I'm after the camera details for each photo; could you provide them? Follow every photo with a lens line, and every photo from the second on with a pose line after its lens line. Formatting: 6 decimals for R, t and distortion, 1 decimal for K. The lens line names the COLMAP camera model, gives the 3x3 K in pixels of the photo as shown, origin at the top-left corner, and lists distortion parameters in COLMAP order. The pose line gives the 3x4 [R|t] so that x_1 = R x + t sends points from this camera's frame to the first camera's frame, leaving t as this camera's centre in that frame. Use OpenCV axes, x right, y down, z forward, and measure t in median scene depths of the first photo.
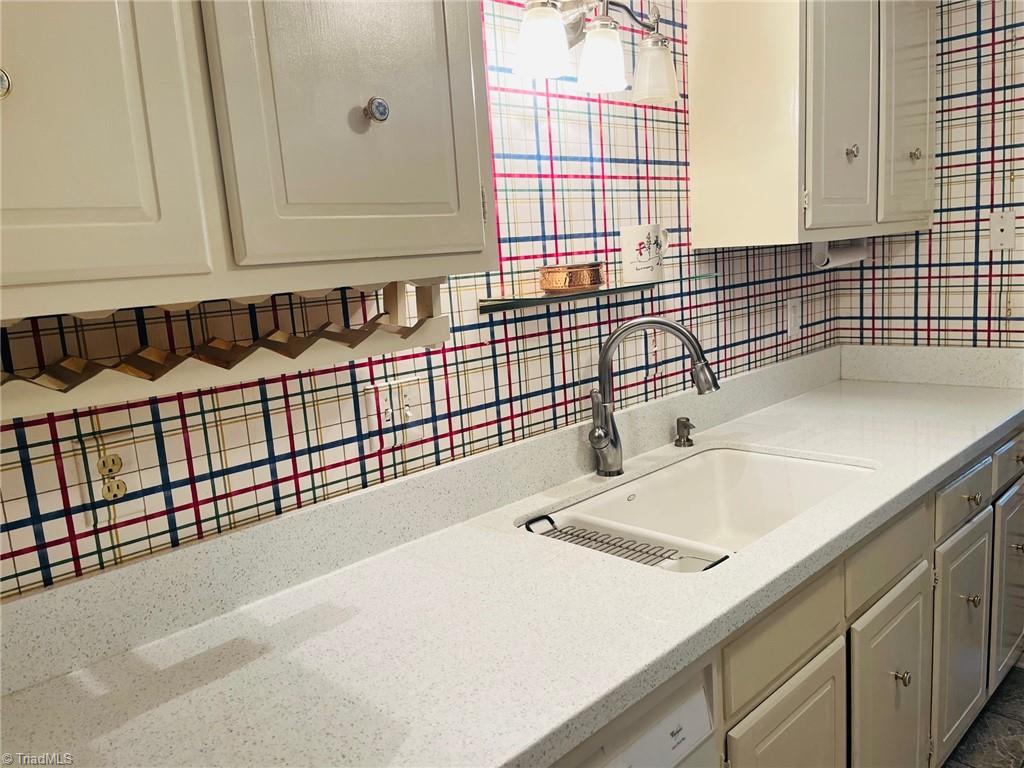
lens RADIAL K [[781.1, 0, 519.2], [0, 781.1, 397.0], [0, 0, 1]] dist [0.065099, -0.085622]
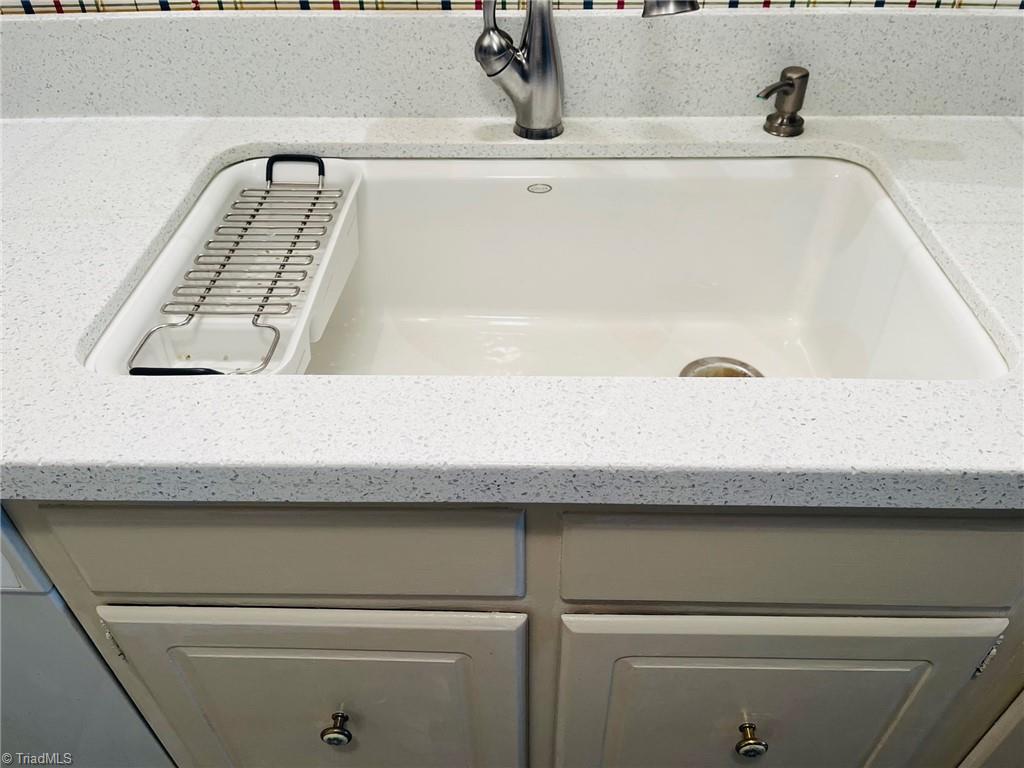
lens RADIAL K [[781.1, 0, 519.2], [0, 781.1, 397.0], [0, 0, 1]] dist [0.065099, -0.085622]
pose [[0.690635, 0.523826, -0.498627, 0.535639], [-0.166328, 0.786037, 0.595383, -0.085482], [0.703816, -0.328257, 0.629992, 0.685073]]
